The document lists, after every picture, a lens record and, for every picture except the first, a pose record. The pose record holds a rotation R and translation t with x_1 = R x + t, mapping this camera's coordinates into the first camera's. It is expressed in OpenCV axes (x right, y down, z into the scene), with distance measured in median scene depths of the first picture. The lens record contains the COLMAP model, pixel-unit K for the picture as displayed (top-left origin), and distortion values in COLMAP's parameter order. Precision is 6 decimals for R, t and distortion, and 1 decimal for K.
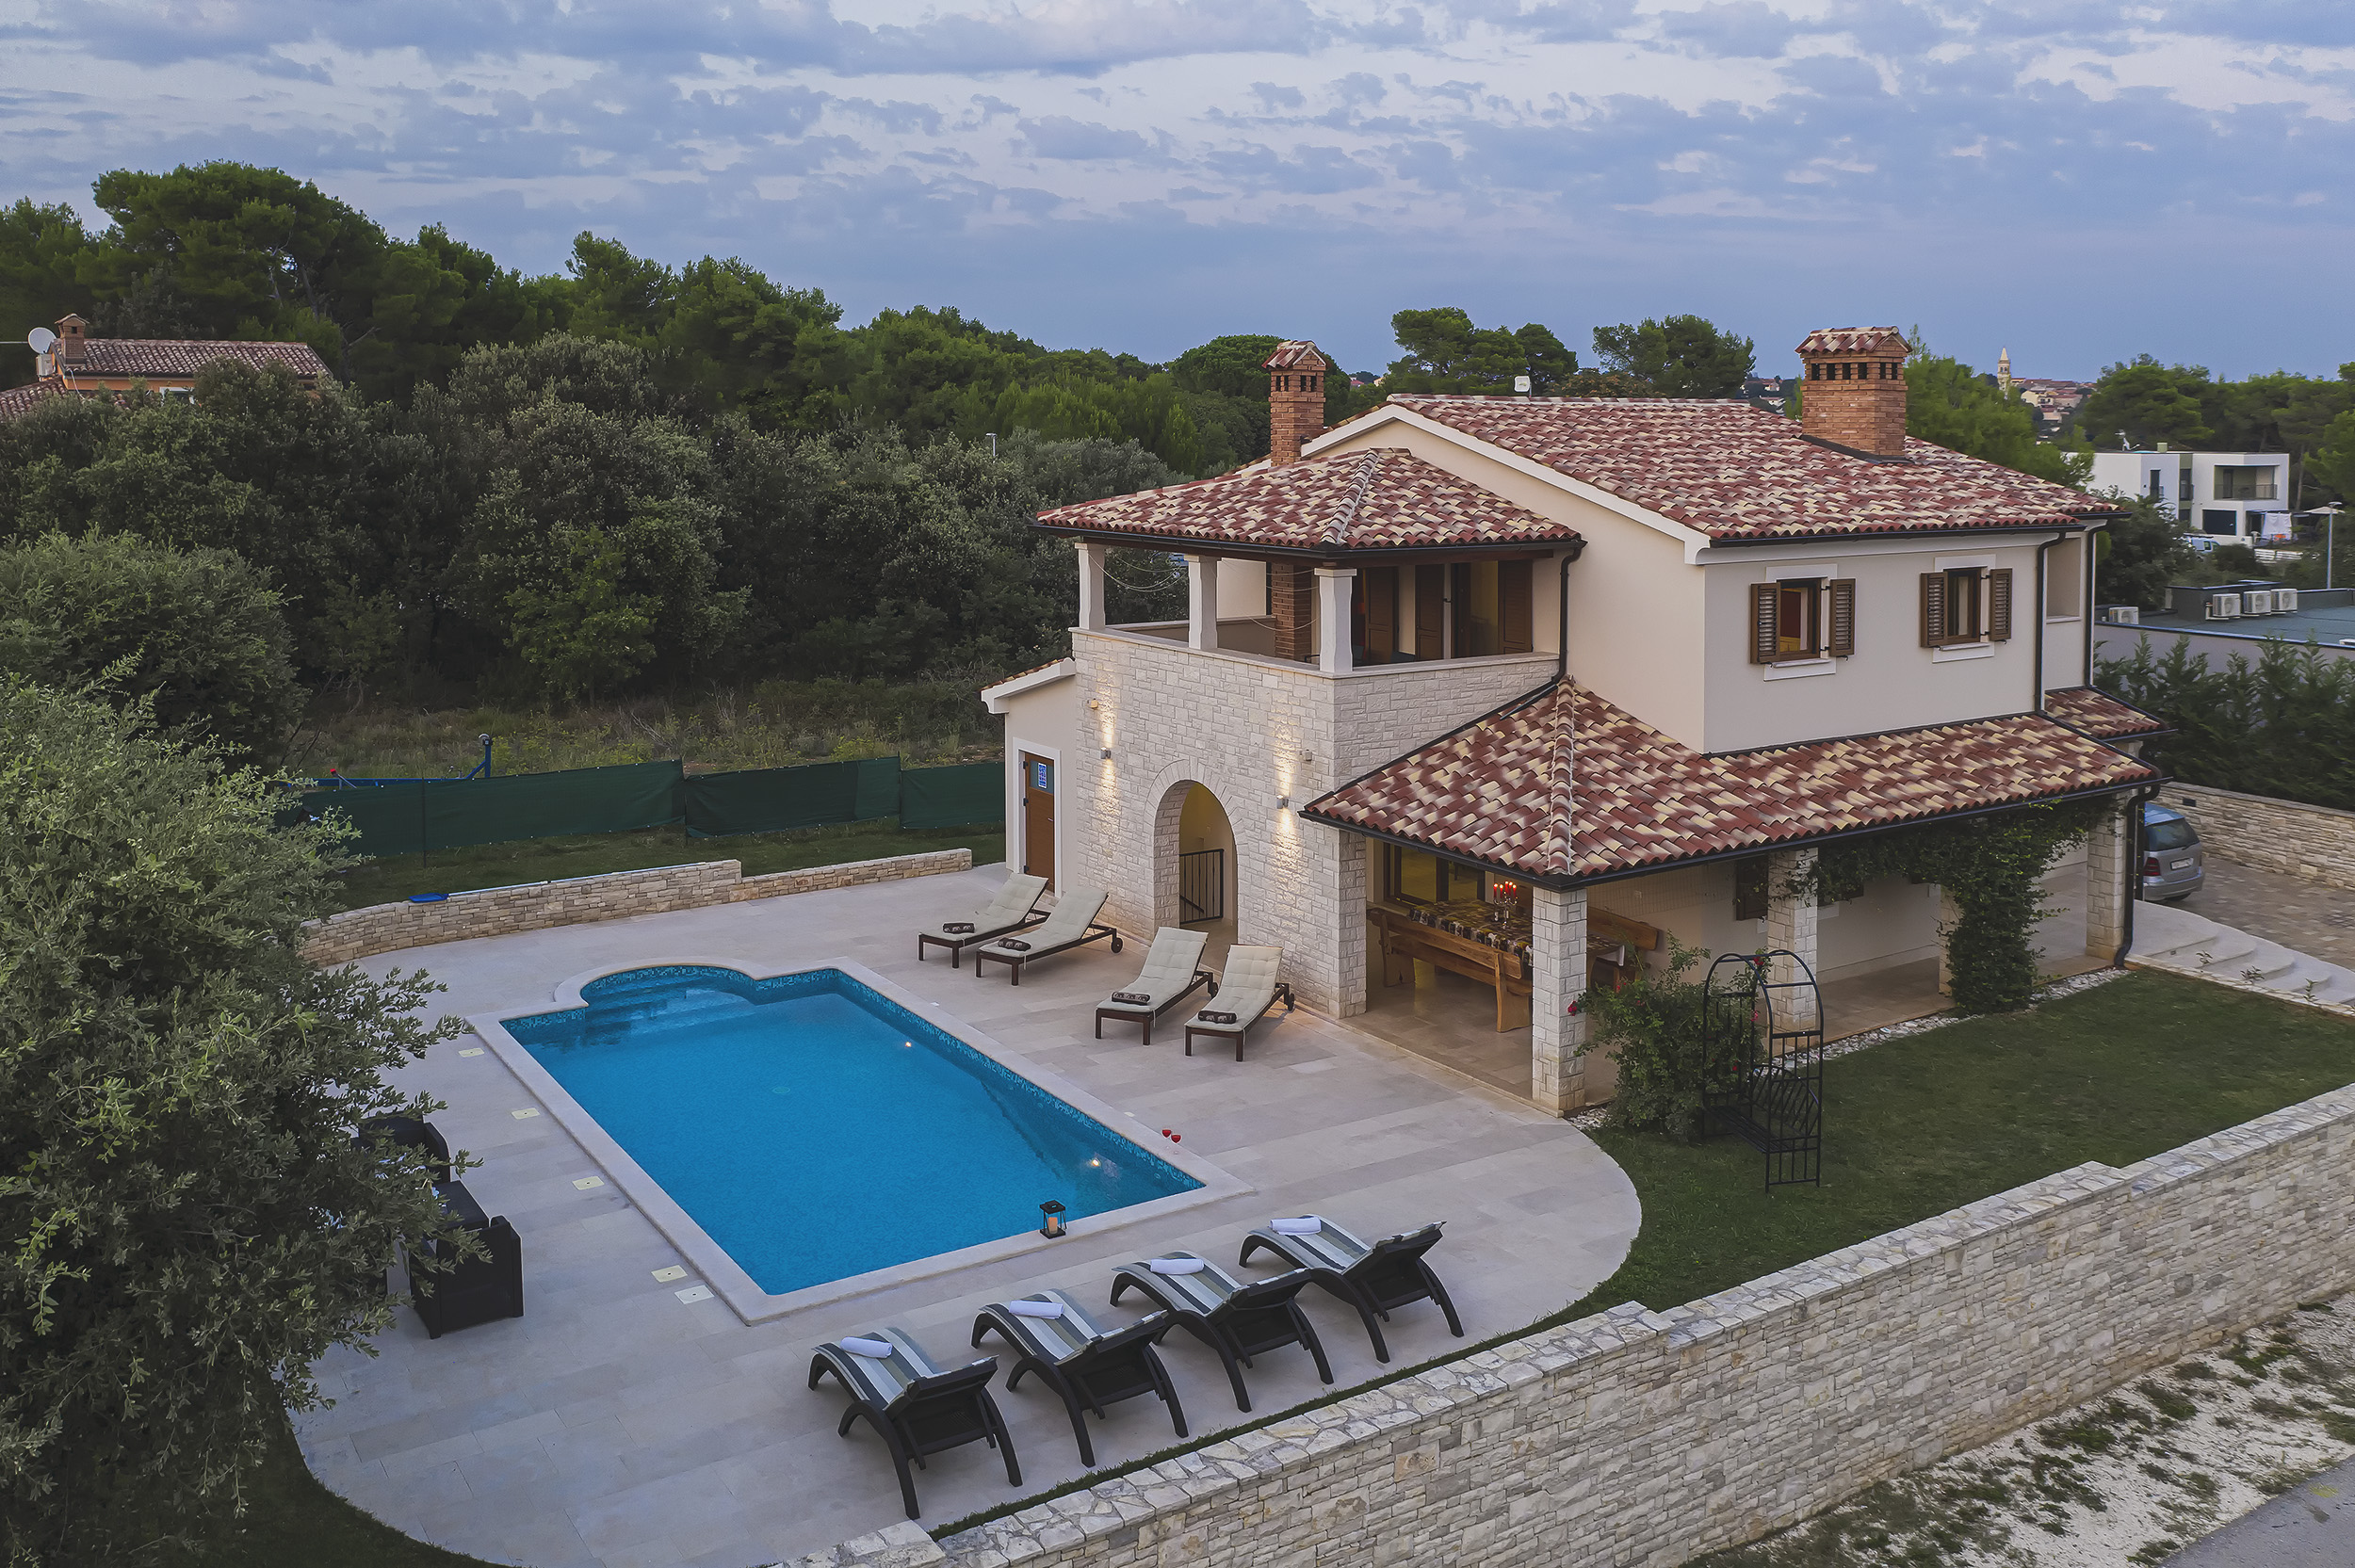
lens RADIAL K [[1902.4, 0, 1177.5], [0, 1902.4, 784.0], [0, 0, 1]] dist [-0.013029, 0.003563]
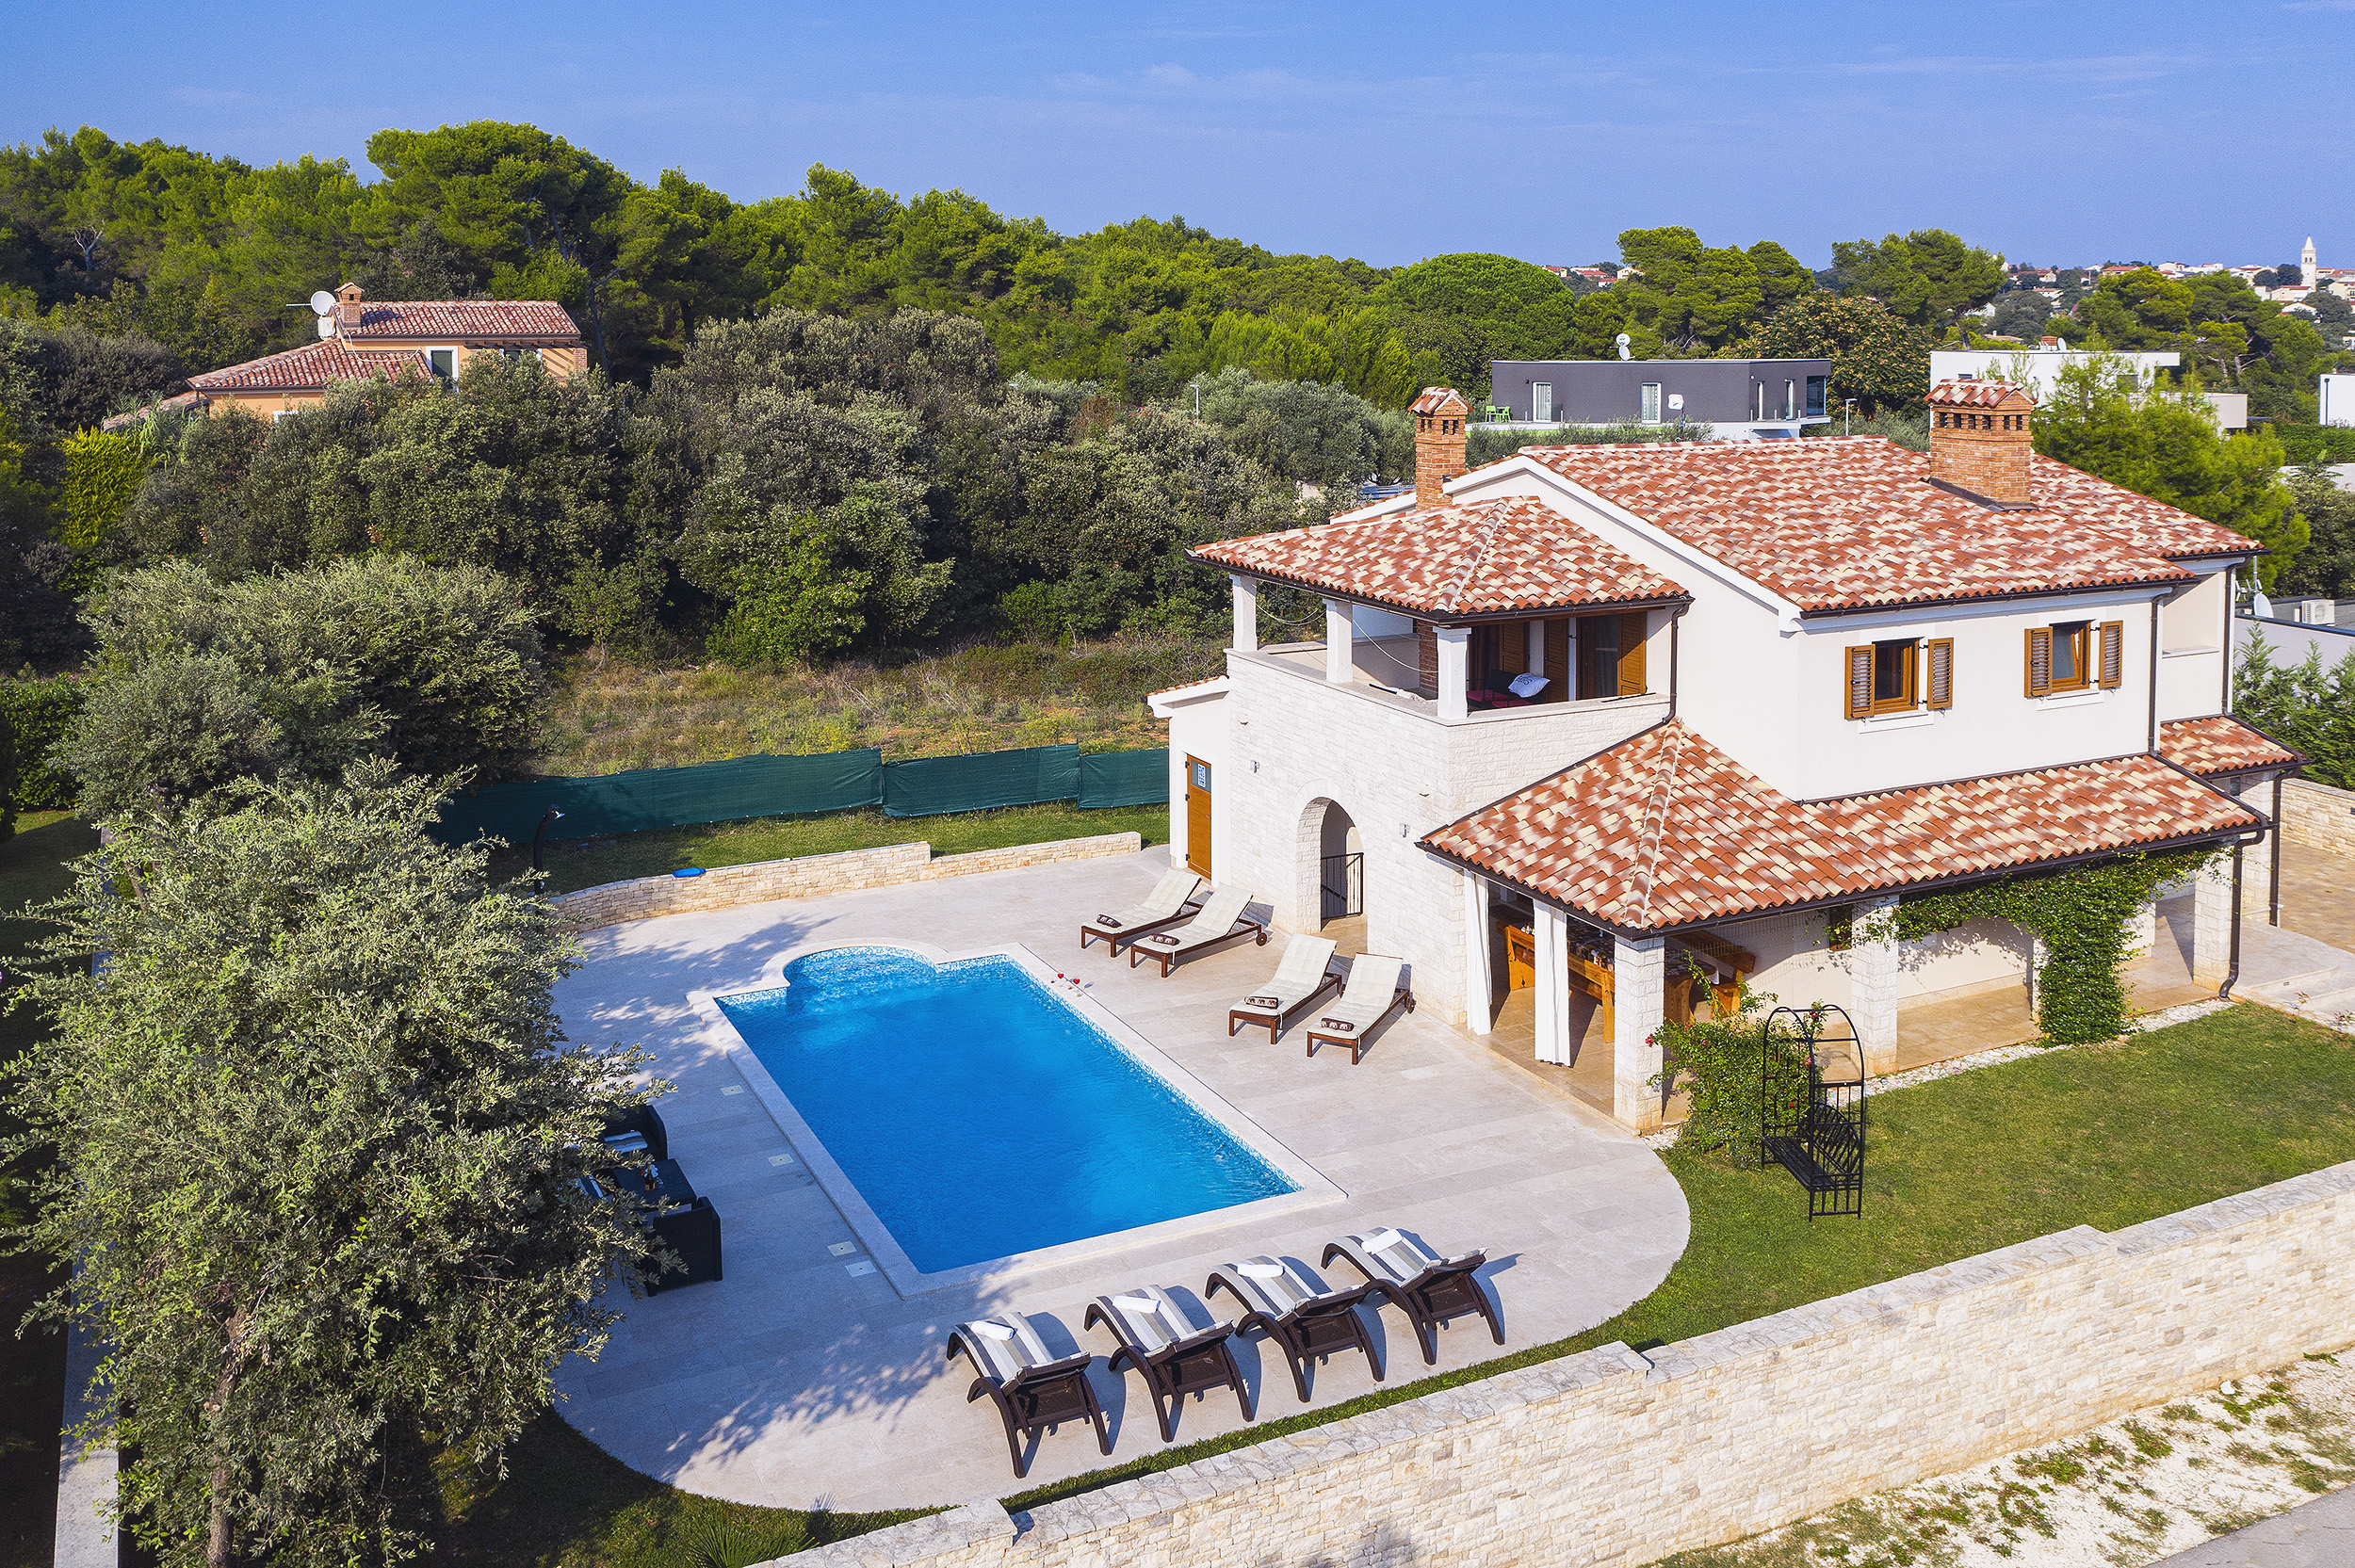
lens RADIAL K [[1929.2, 0, 1177.5], [0, 1929.2, 784.0], [0, 0, 1]] dist [-0.015506, 0.013748]
pose [[0.992634, 0.028072, -0.117858, 0.056657], [-0.021163, 0.998006, 0.059466, -0.081285], [0.119292, -0.056533, 0.991248, -0.118382]]
